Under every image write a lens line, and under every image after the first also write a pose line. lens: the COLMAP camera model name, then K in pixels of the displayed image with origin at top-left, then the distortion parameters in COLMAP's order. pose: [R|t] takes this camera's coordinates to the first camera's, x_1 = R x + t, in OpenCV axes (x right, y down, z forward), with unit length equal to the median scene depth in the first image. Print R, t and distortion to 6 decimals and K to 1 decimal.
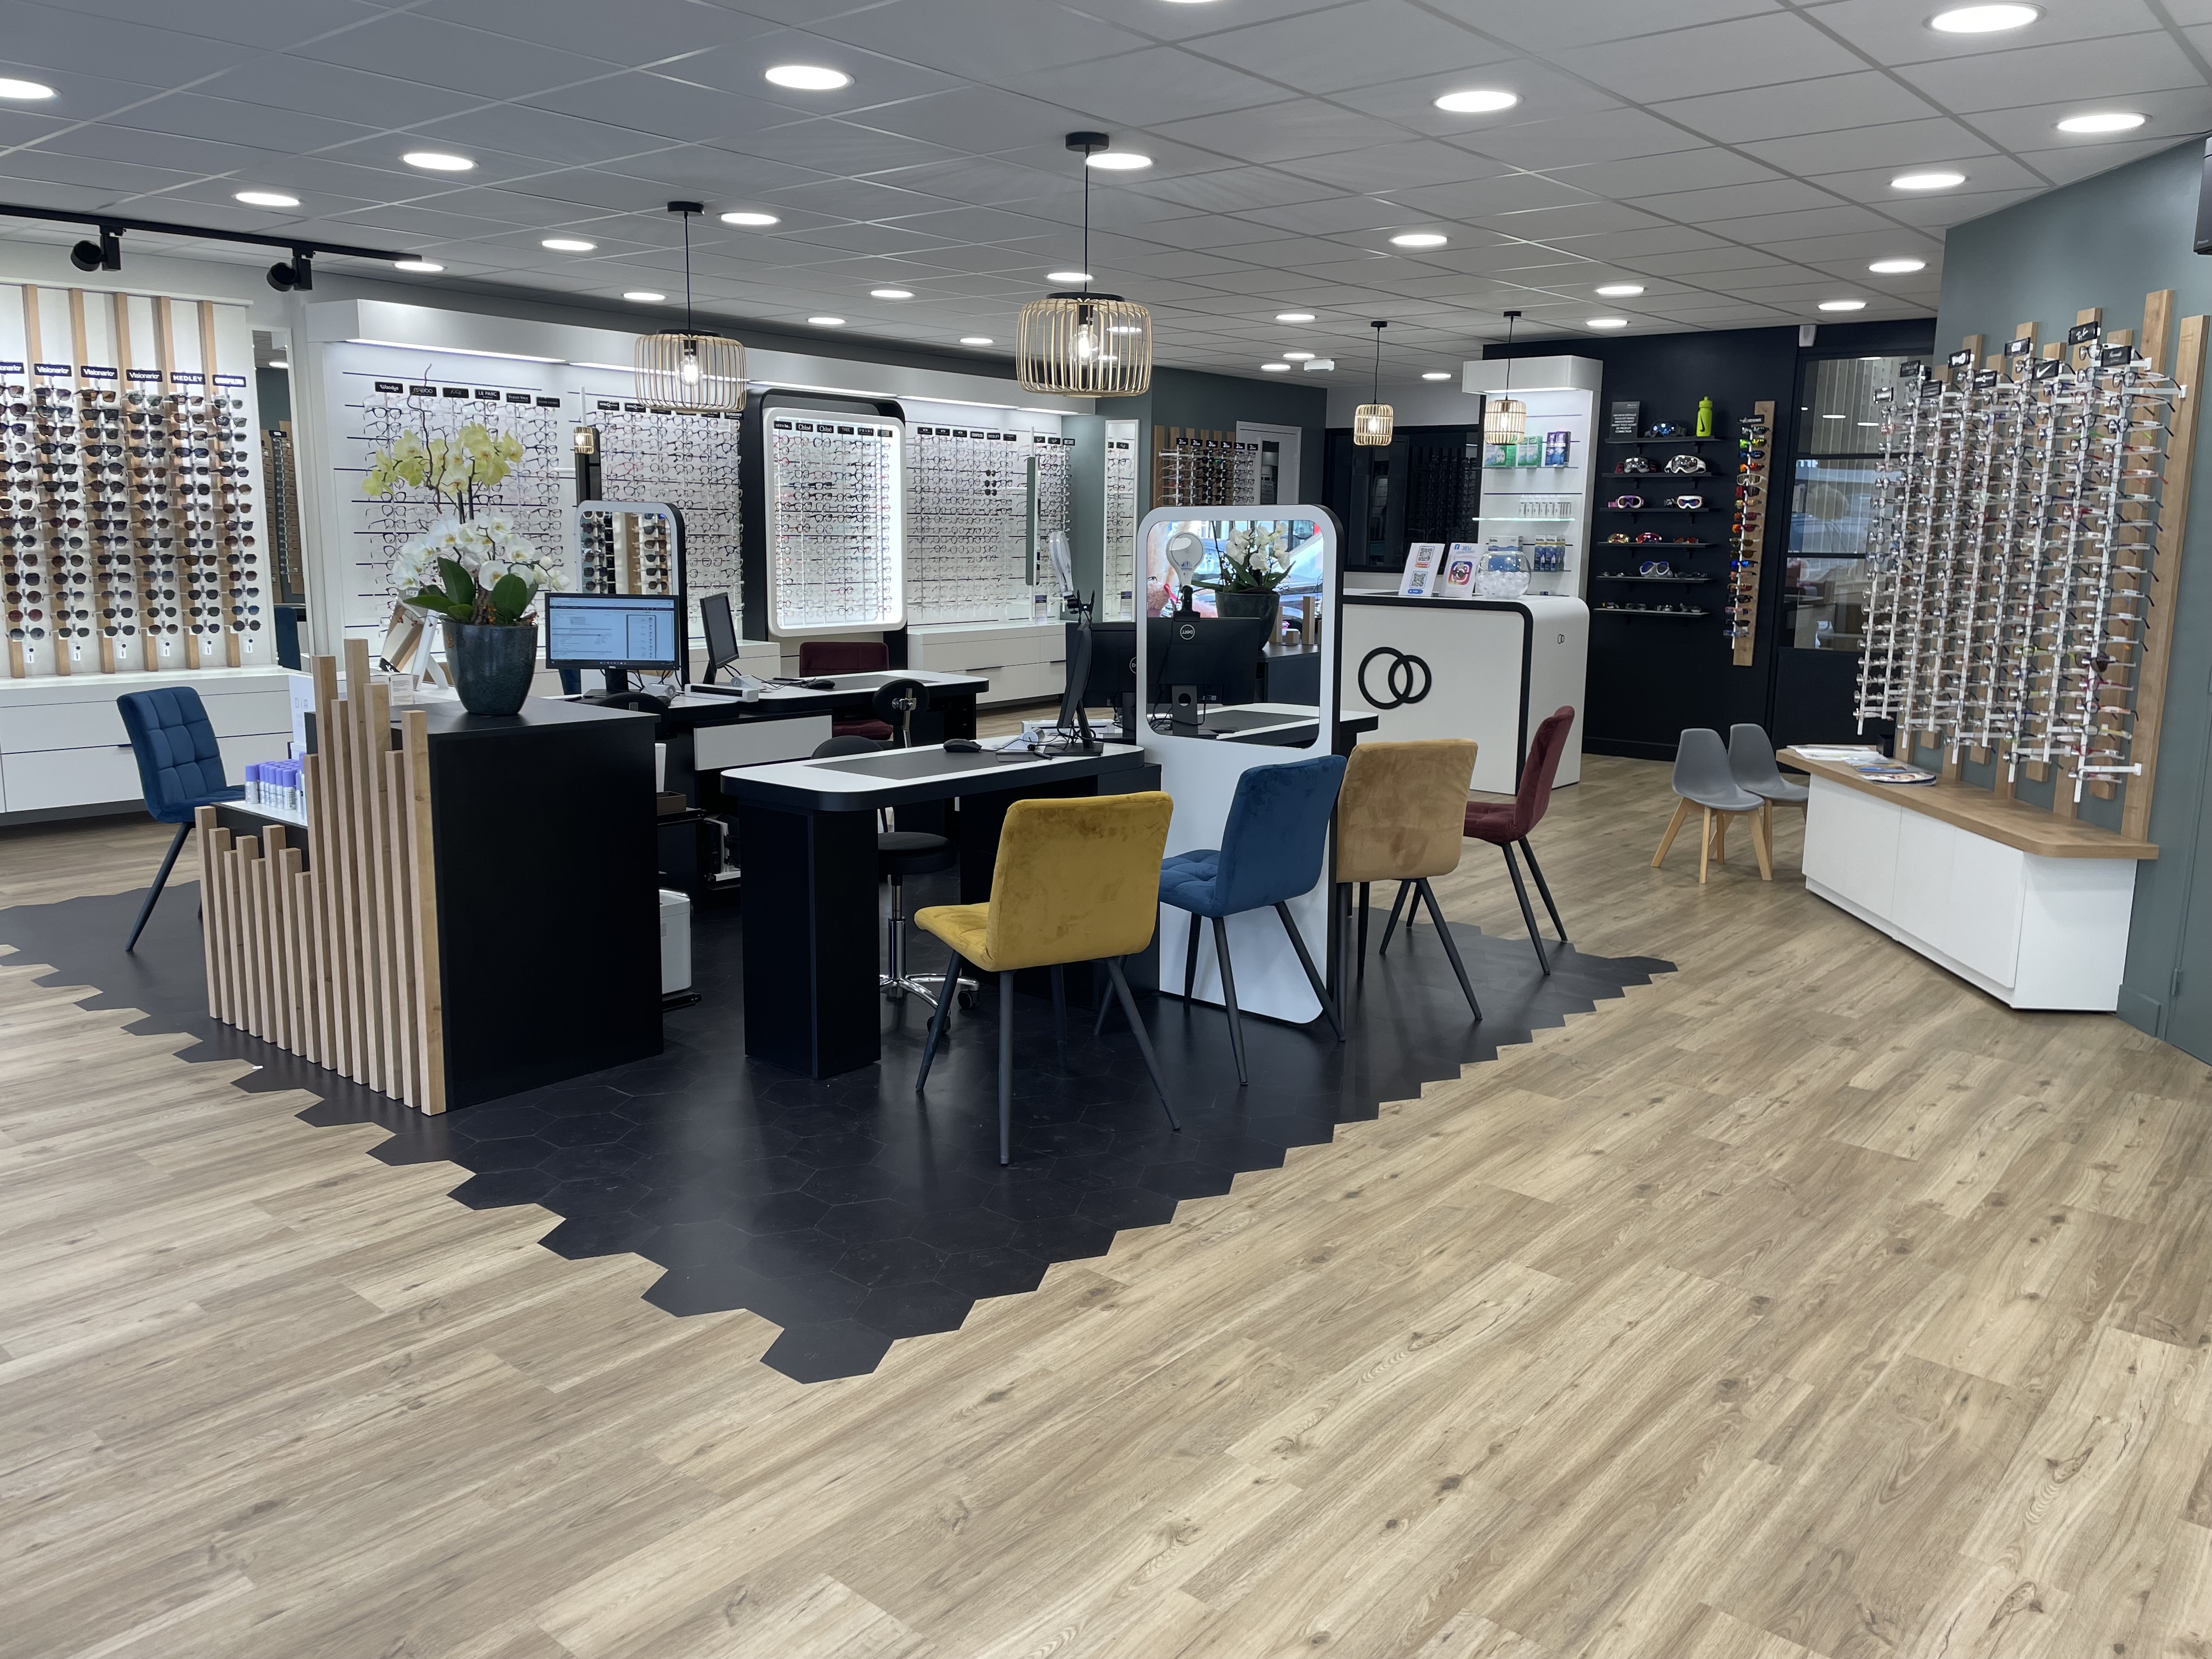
lens RADIAL K [[1685.0, 0, 1110.8], [0, 1685.0, 822.5], [0, 0, 1]] dist [0.083364, -0.110775]
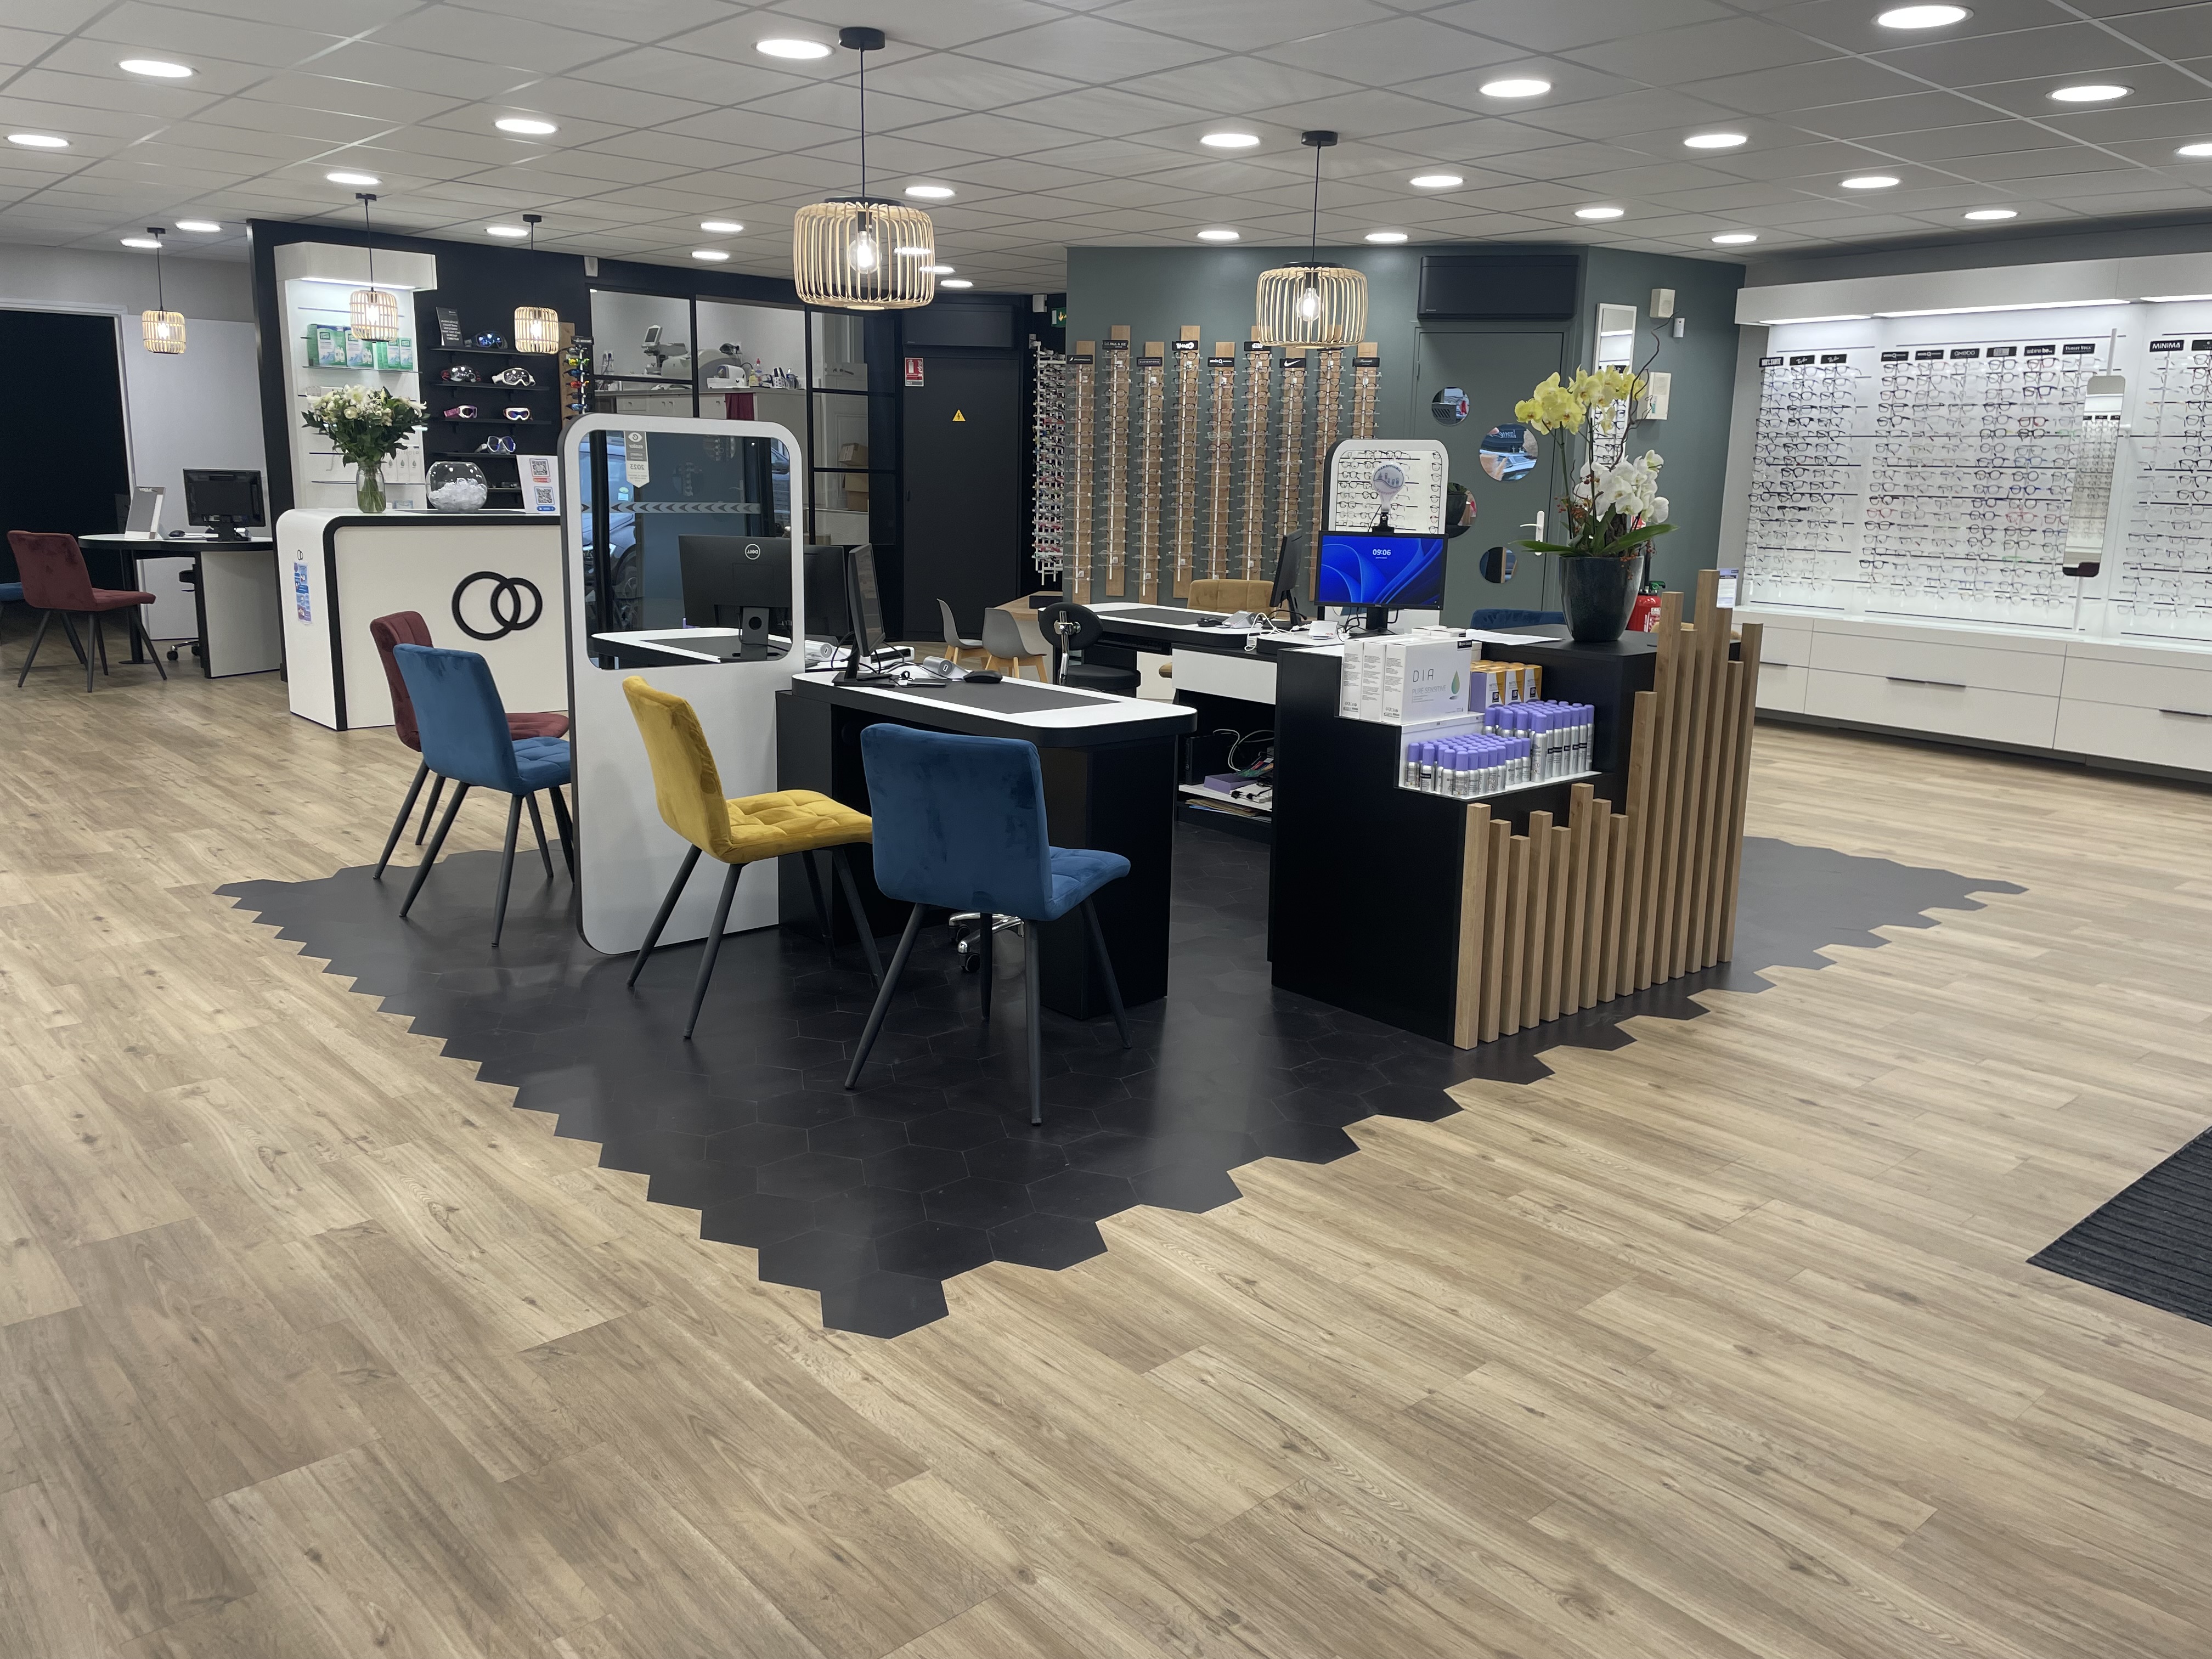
lens RADIAL K [[1685.0, 0, 1097.4], [0, 1685.0, 814.4], [0, 0, 1]] dist [0.083364, -0.110775]
pose [[0.132359, -0.219439, 0.966606, -1.317433], [0.163915, 0.966605, 0.196993, -0.193522], [-0.977554, 0.132368, 0.163909, 1.011843]]
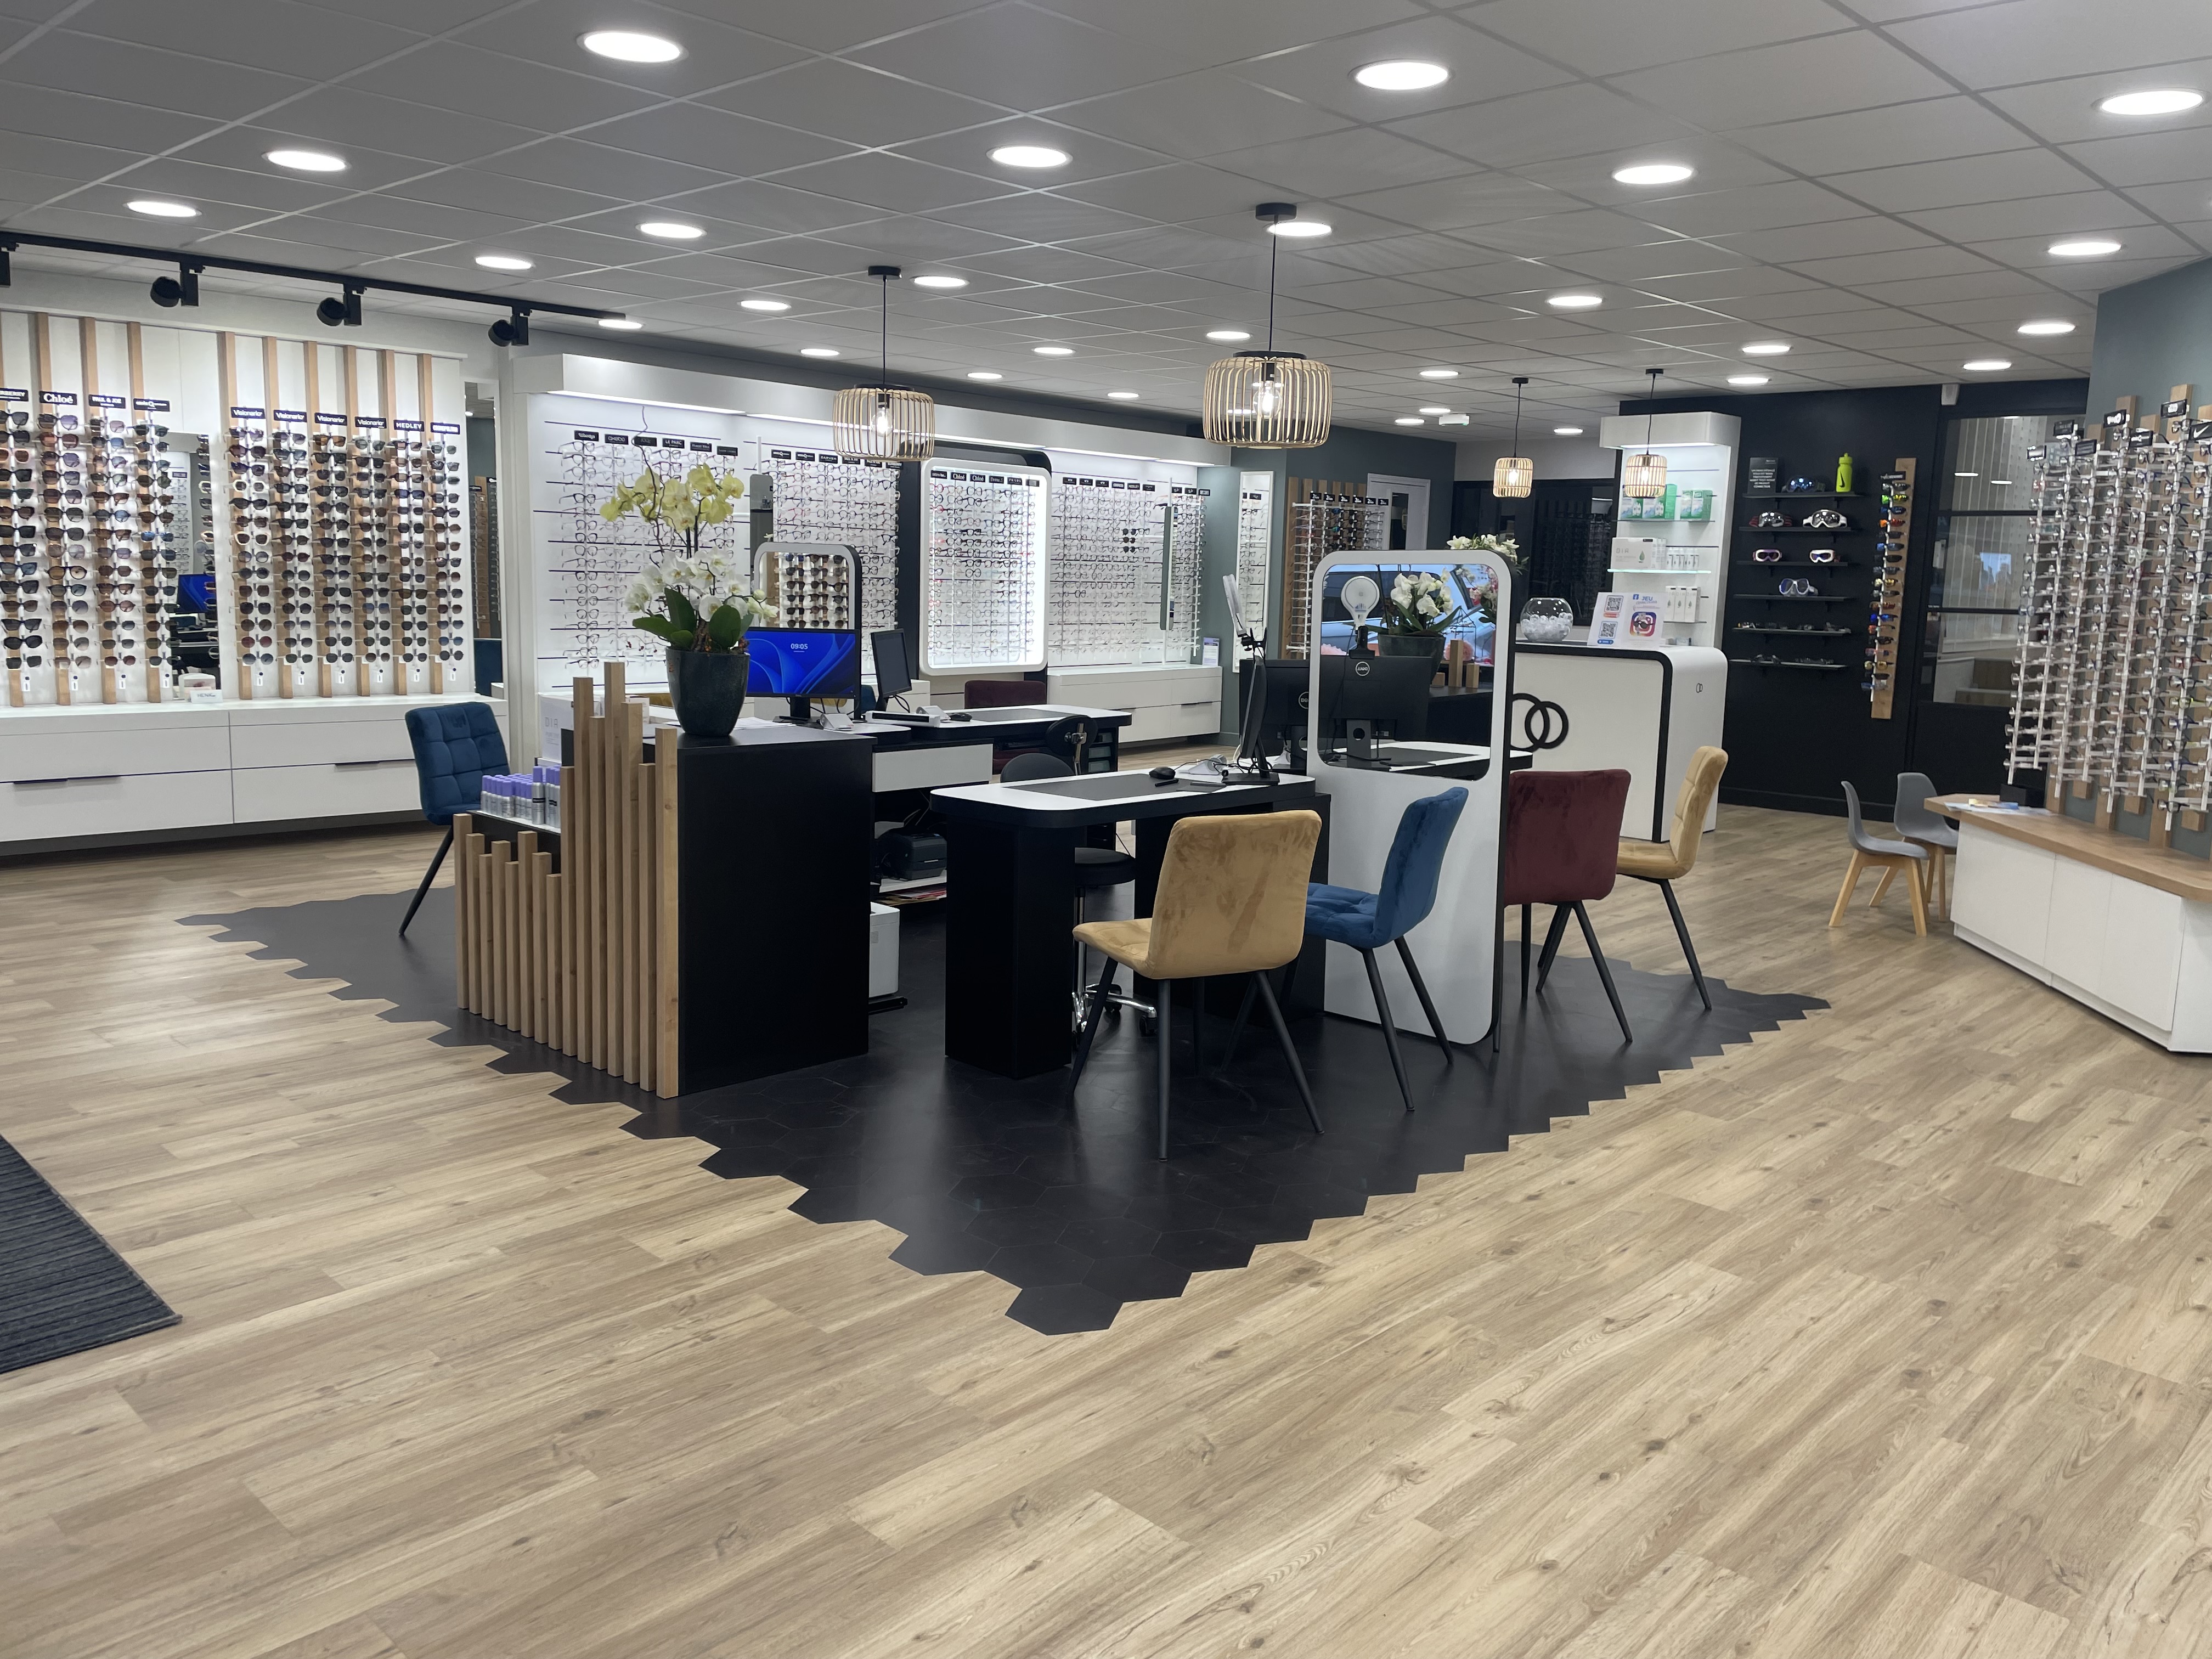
lens RADIAL K [[1685.0, 0, 1107.4], [0, 1685.0, 816.3], [0, 0, 1]] dist [0.083364, -0.110775]
pose [[0.998059, 0.021058, -0.058615, -0.048839], [-0.022958, 0.999226, -0.031927, 0.016426], [0.057897, 0.033211, 0.997770, -0.060497]]
